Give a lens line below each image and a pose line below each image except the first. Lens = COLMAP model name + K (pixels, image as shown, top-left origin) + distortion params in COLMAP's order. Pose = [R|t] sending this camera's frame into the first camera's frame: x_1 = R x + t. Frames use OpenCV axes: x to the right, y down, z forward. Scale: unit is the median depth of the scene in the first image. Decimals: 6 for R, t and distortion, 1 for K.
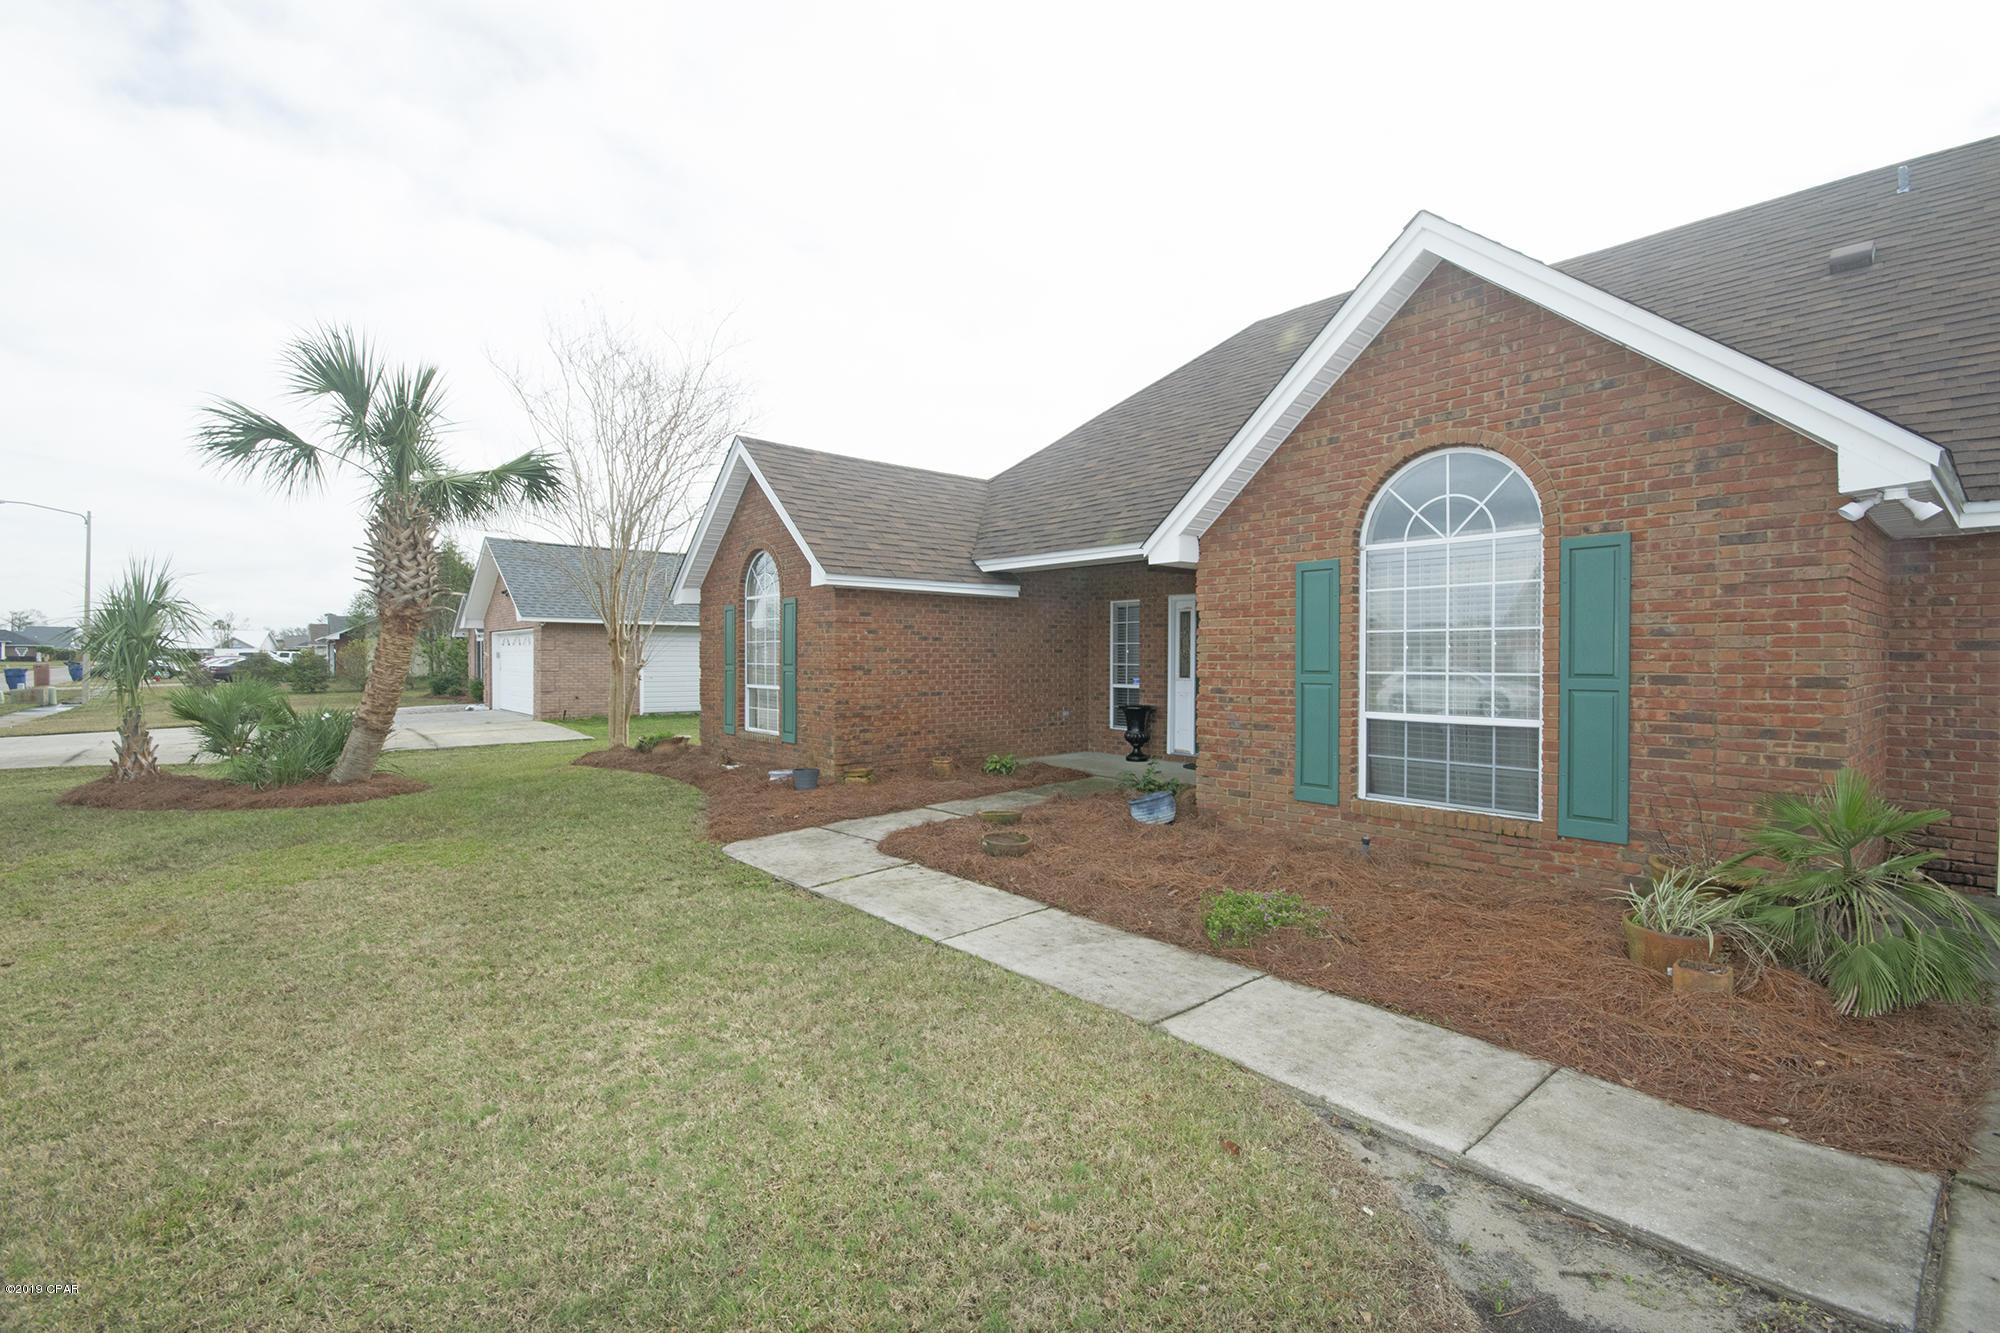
lens RADIAL K [[872.5, 0, 994.7], [0, 872.5, 666.7], [0, 0, 1]] dist [0.002244, -0.005823]
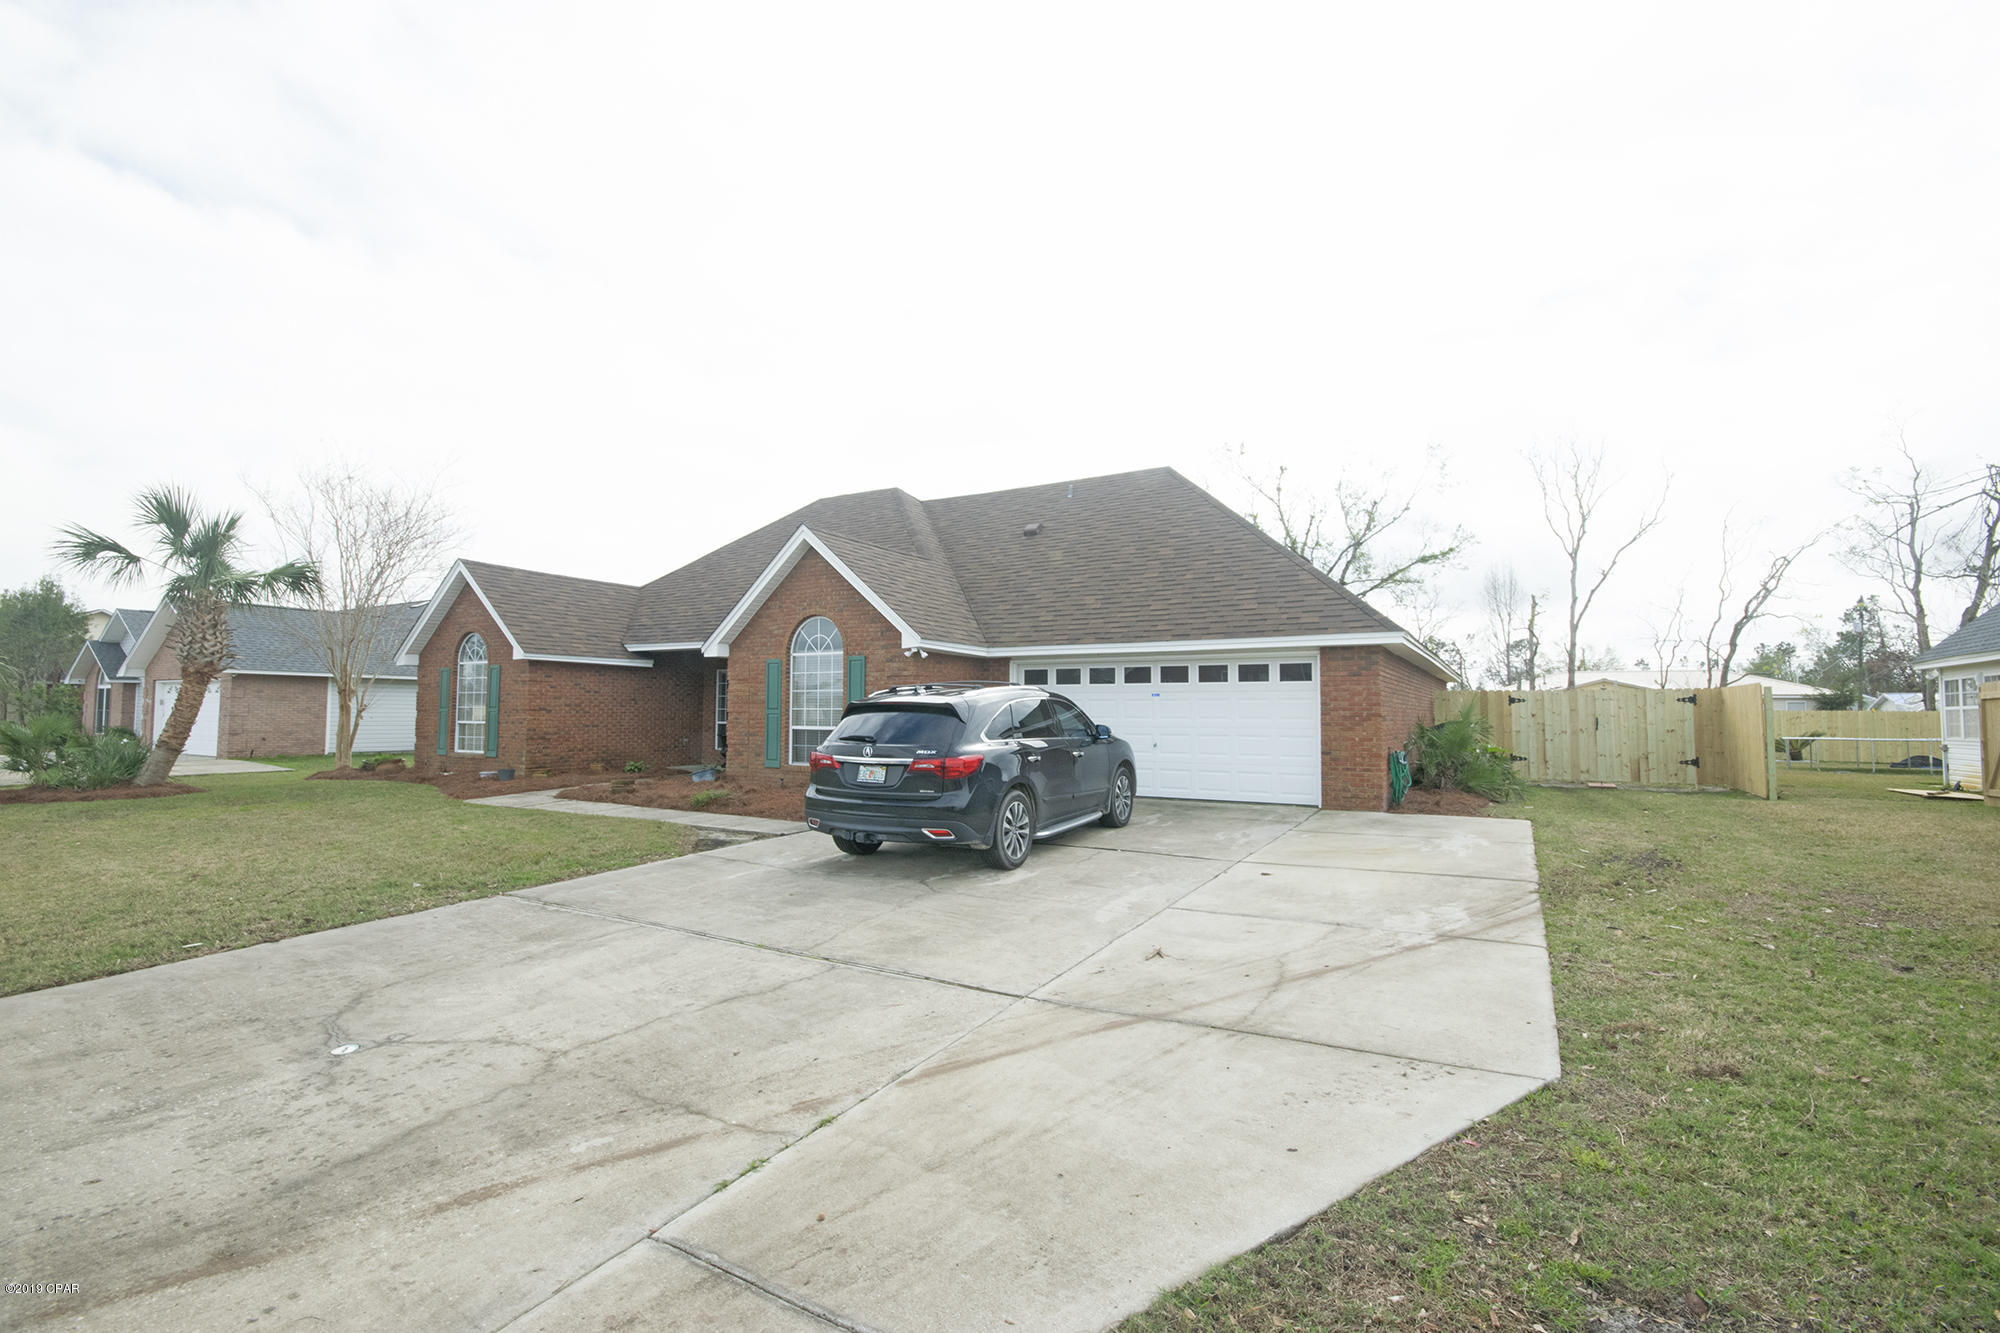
lens RADIAL K [[872.5, 0, 993.4], [0, 872.5, 672.3], [0, 0, 1]] dist [0.002244, -0.005823]
pose [[0.944989, 0.019705, 0.326509, 0.107297], [-0.000904, 0.998337, -0.057633, 0.026148], [-0.327102, 0.054167, 0.943435, -0.826321]]
